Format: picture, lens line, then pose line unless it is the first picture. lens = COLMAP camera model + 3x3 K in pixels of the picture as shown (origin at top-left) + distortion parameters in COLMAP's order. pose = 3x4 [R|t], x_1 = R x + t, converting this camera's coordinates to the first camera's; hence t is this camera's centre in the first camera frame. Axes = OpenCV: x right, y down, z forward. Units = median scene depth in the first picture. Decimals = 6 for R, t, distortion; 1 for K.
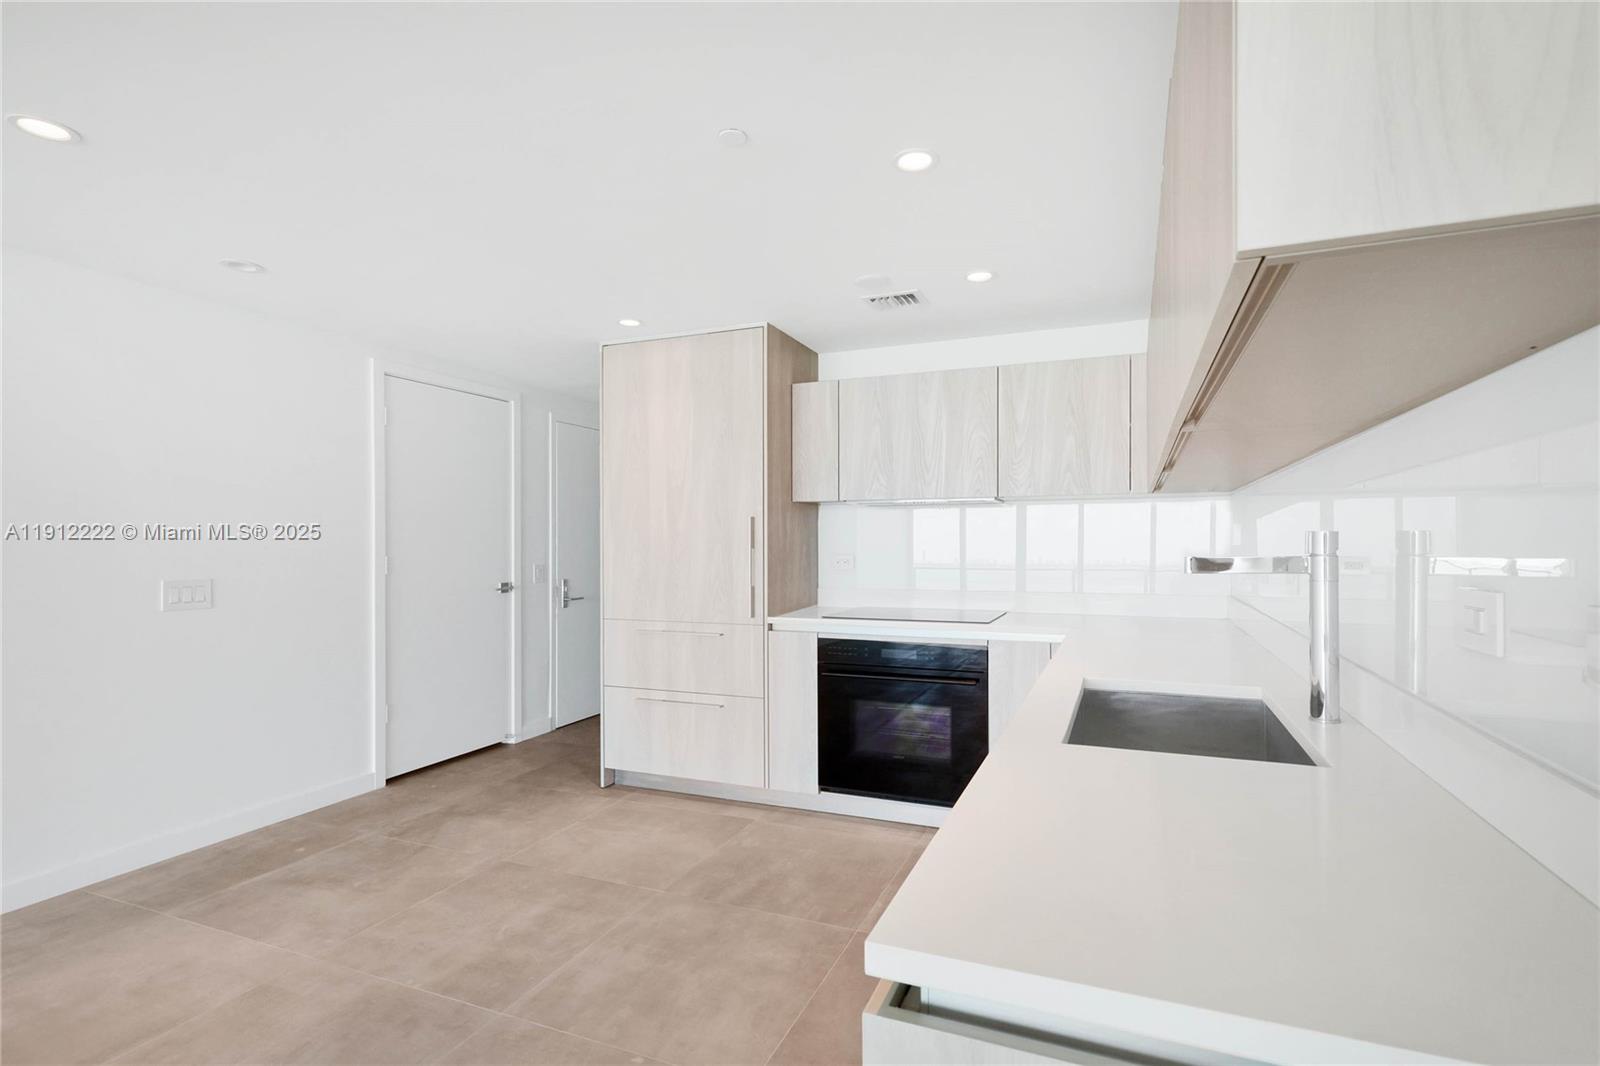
lens RADIAL K [[739.4, 0, 825.8], [0, 739.4, 538.9], [0, 0, 1]] dist [0.007109, -0.000090]
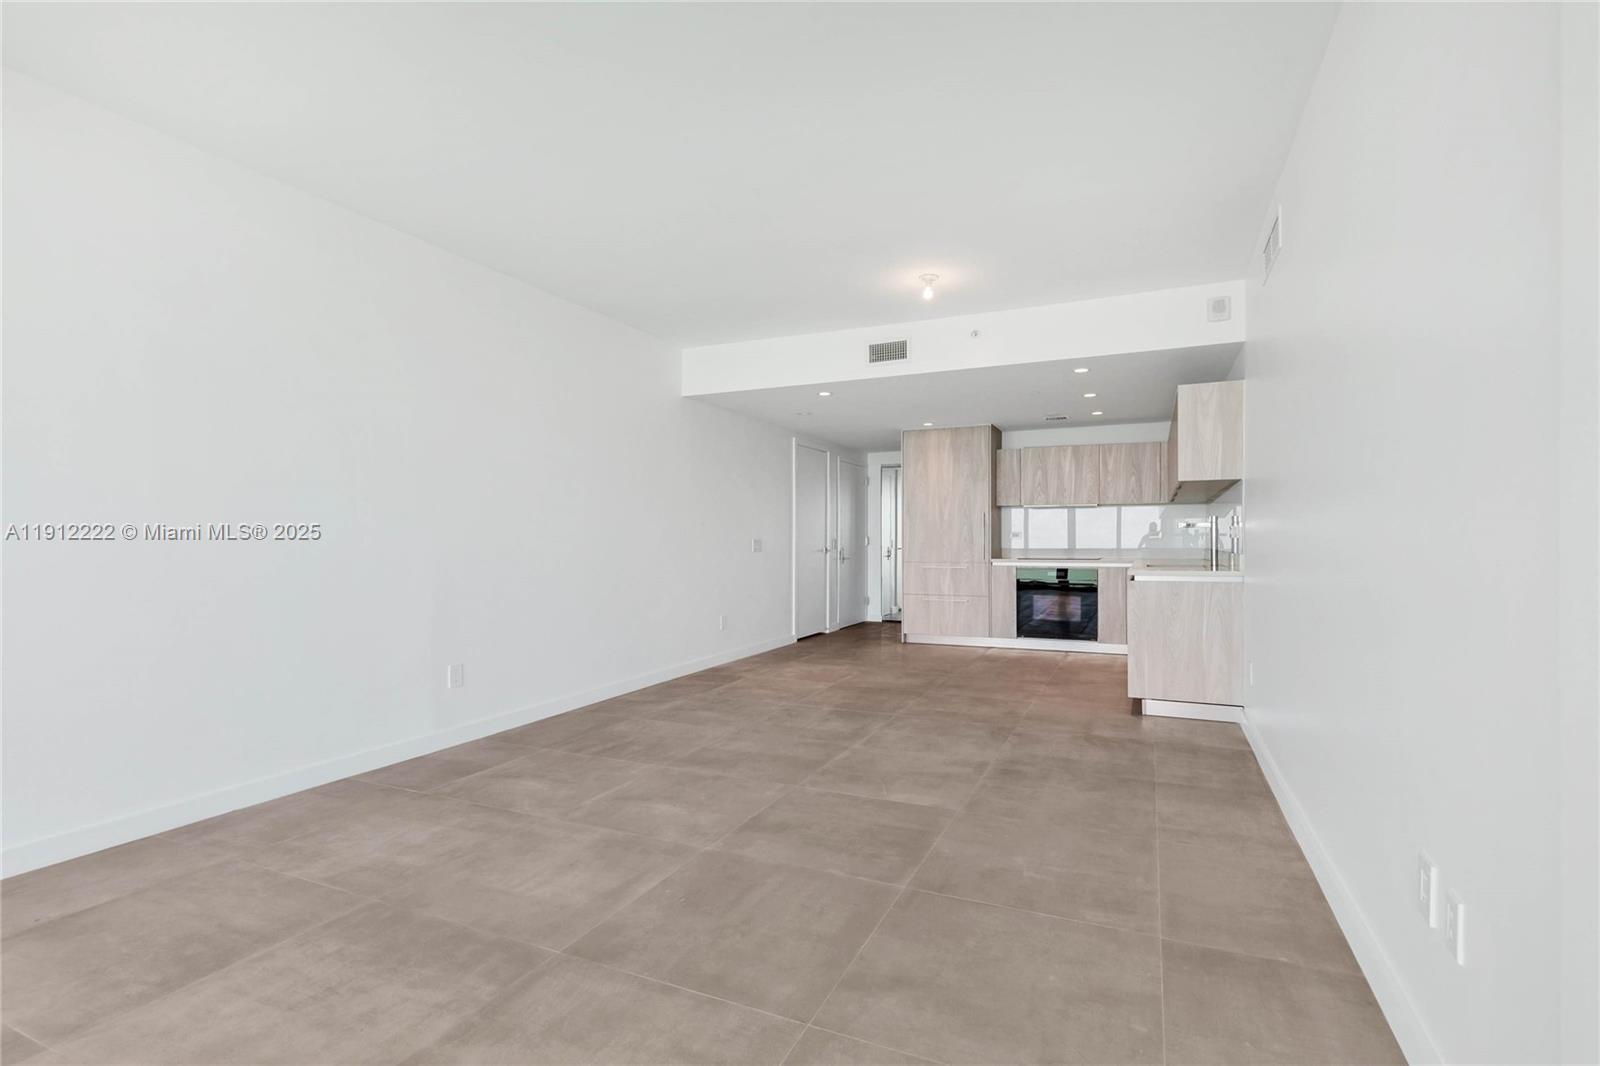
lens RADIAL K [[734.3, 0, 835.4], [0, 734.3, 535.6], [0, 0, 1]] dist [0.005814, -0.000028]
pose [[0.999894, 0.004141, -0.013982, -0.532411], [-0.004196, 0.999984, -0.003903, 0.050289], [0.013965, 0.003961, 0.999895, -1.220170]]
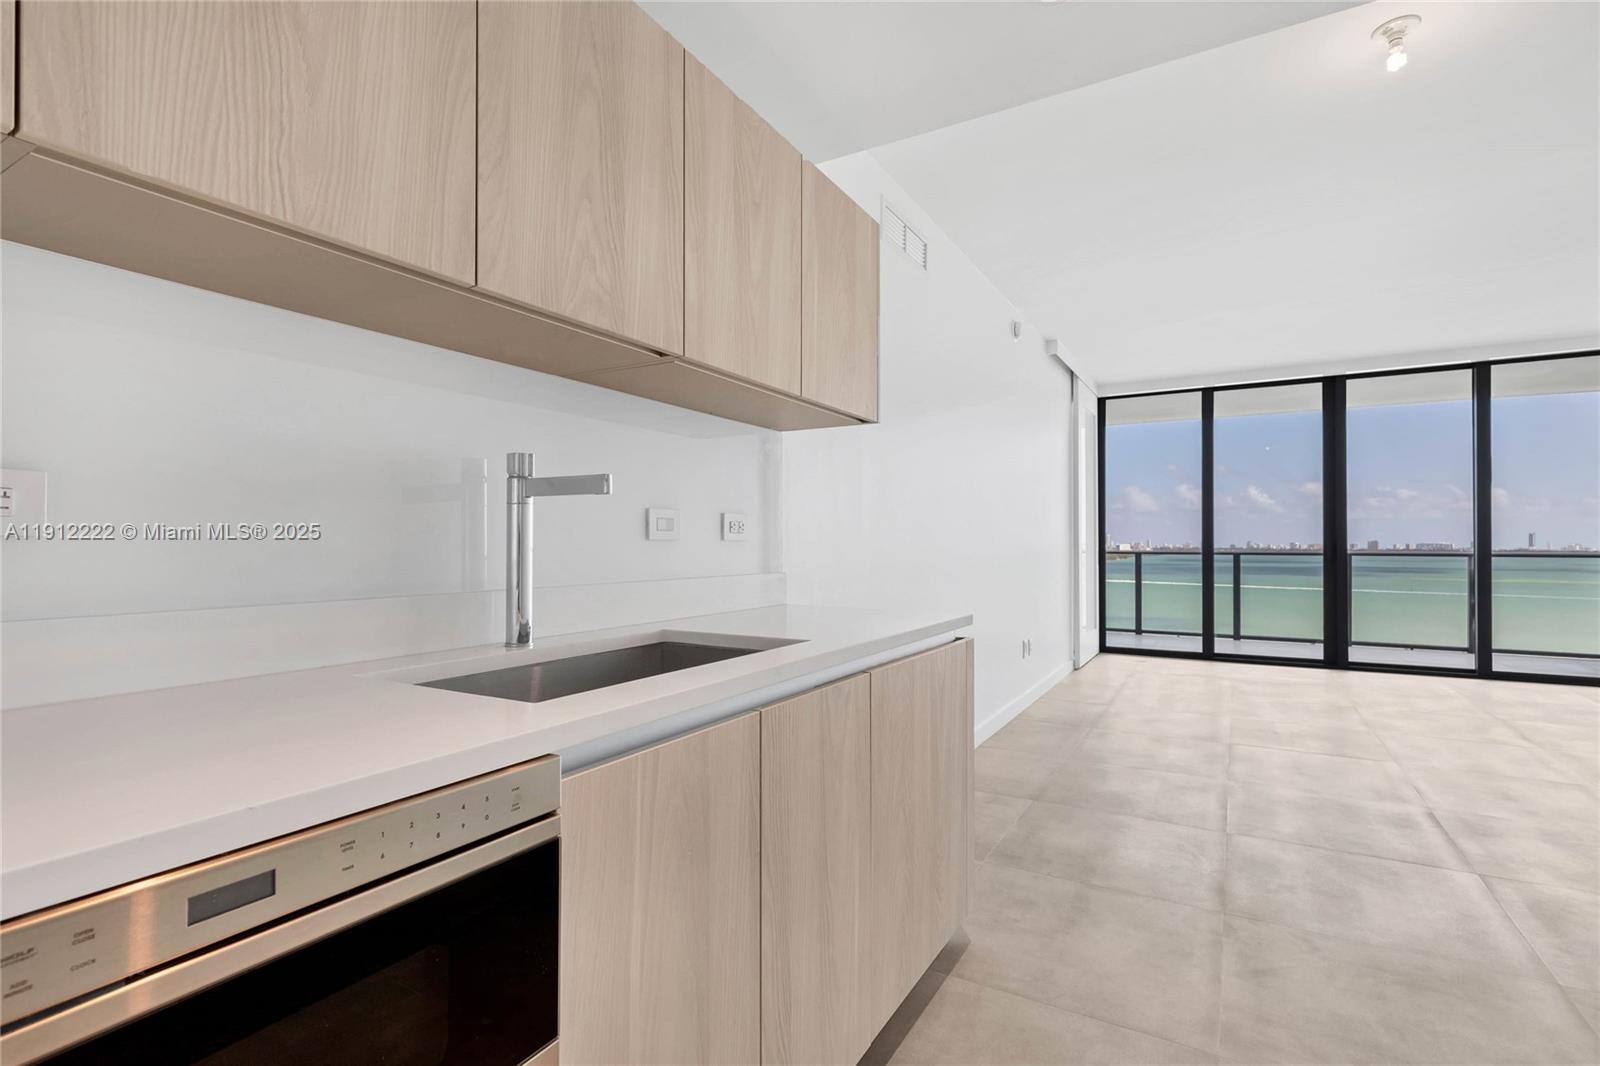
lens RADIAL K [[752.5, 0, 799.7], [0, 752.5, 542.2], [0, 0, 1]] dist [0.000787, -0.000091]
pose [[-0.990729, 0.007681, 0.135634, 0.062249], [0.006581, 0.999942, -0.008553, 0.051640], [-0.135692, -0.007582, -0.990722, 0.845730]]
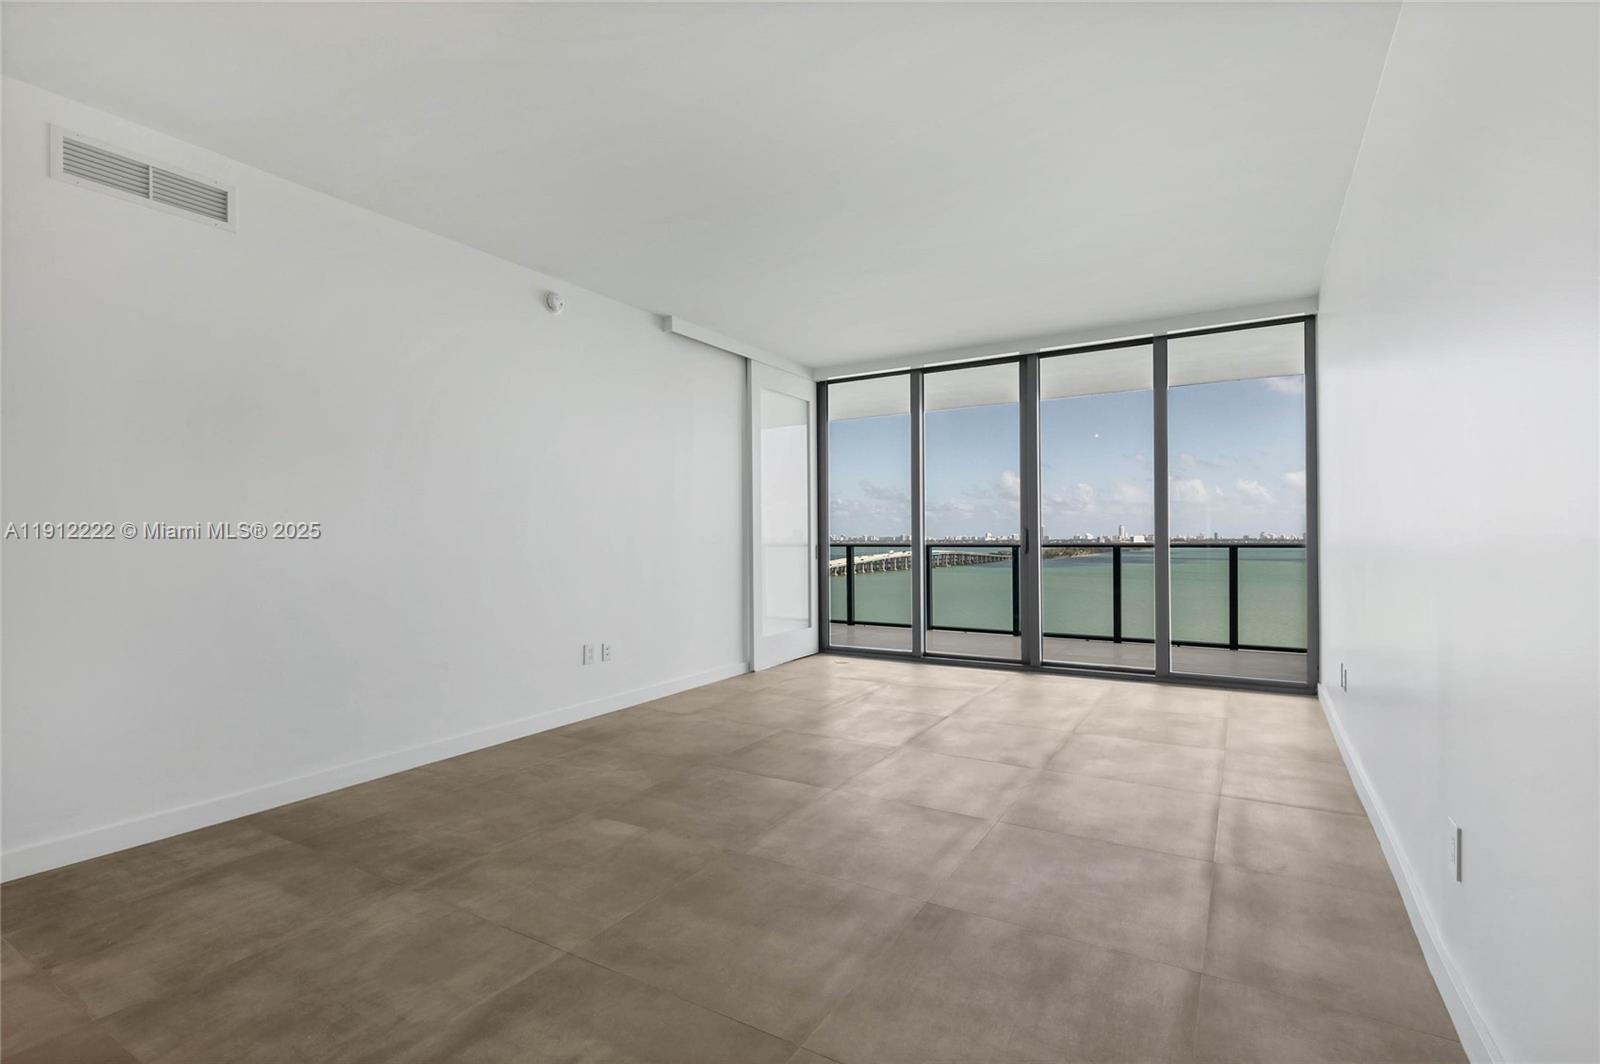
lens RADIAL K [[738.0, 0, 811.6], [0, 738.0, 538.3], [0, 0, 1]] dist [0.009040, -0.000211]
pose [[-0.988456, 0.014045, 0.150857, -0.806630], [0.013388, 0.999896, -0.005366, 0.057715], [-0.150916, -0.003285, -0.988541, 0.552347]]
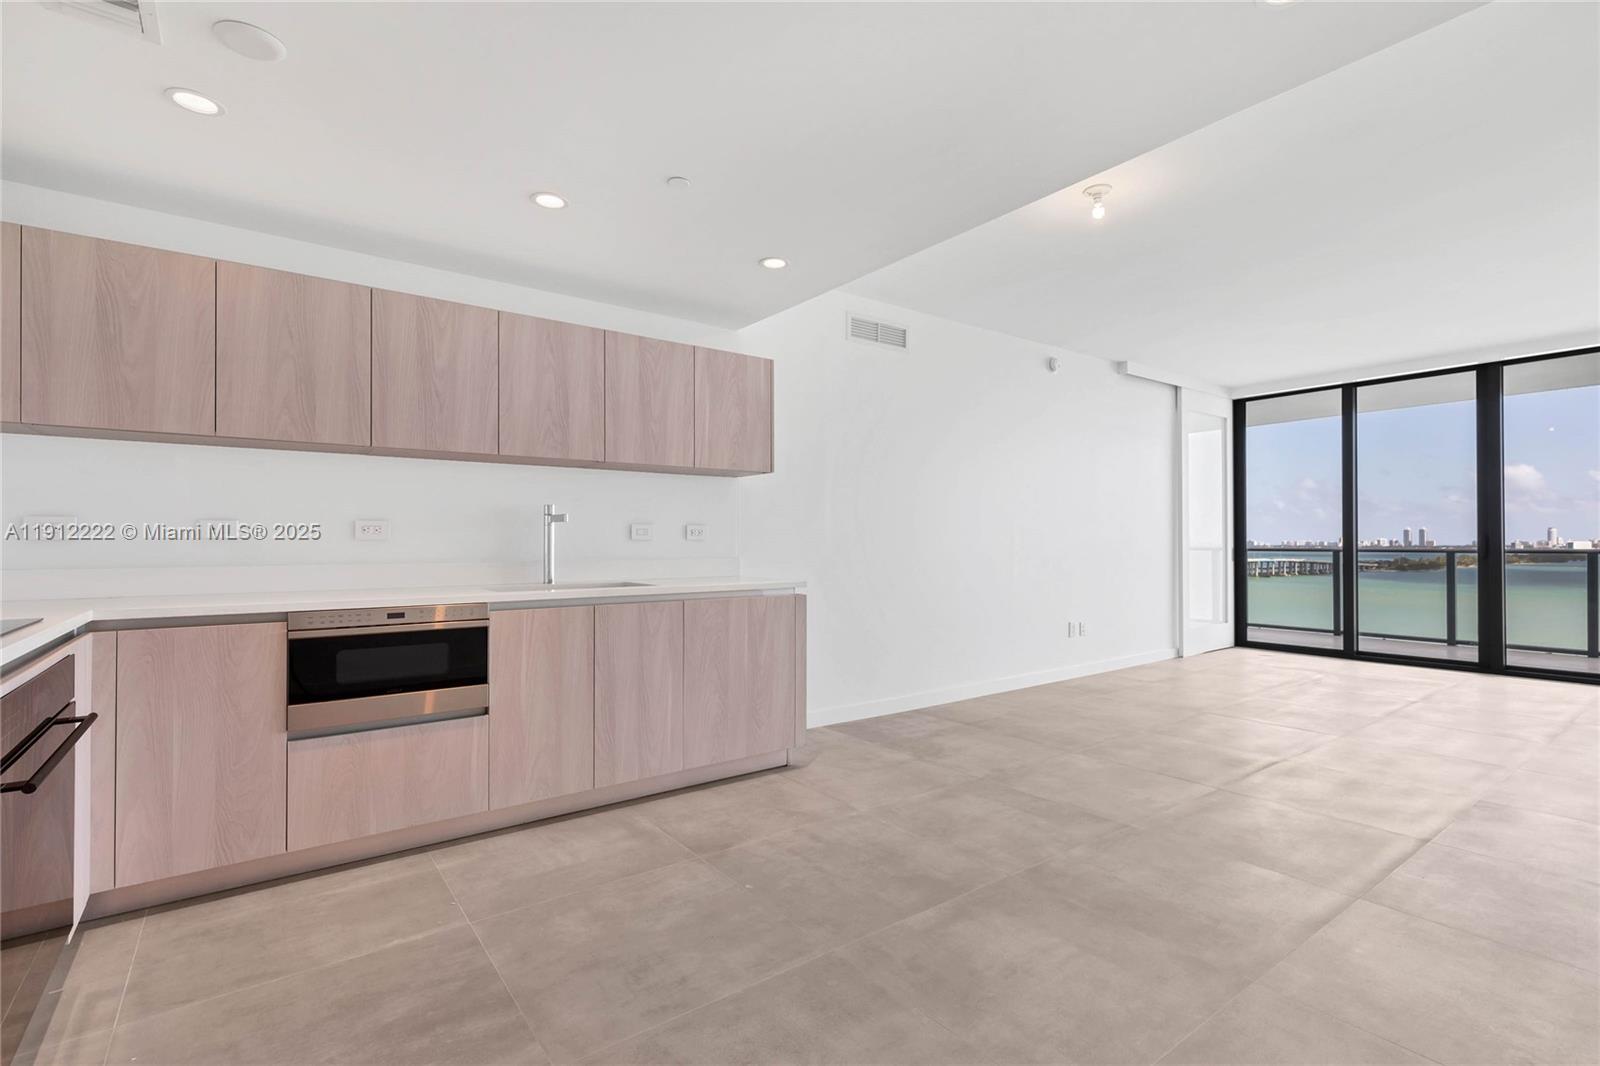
lens RADIAL K [[738.0, 0, 811.6], [0, 738.0, 539.3], [0, 0, 1]] dist [0.009040, -0.000211]
pose [[-0.856660, 0.008748, 0.515807, -0.567081], [0.003933, 0.999938, -0.010426, 0.056924], [-0.515866, -0.006902, -0.856641, 1.138671]]
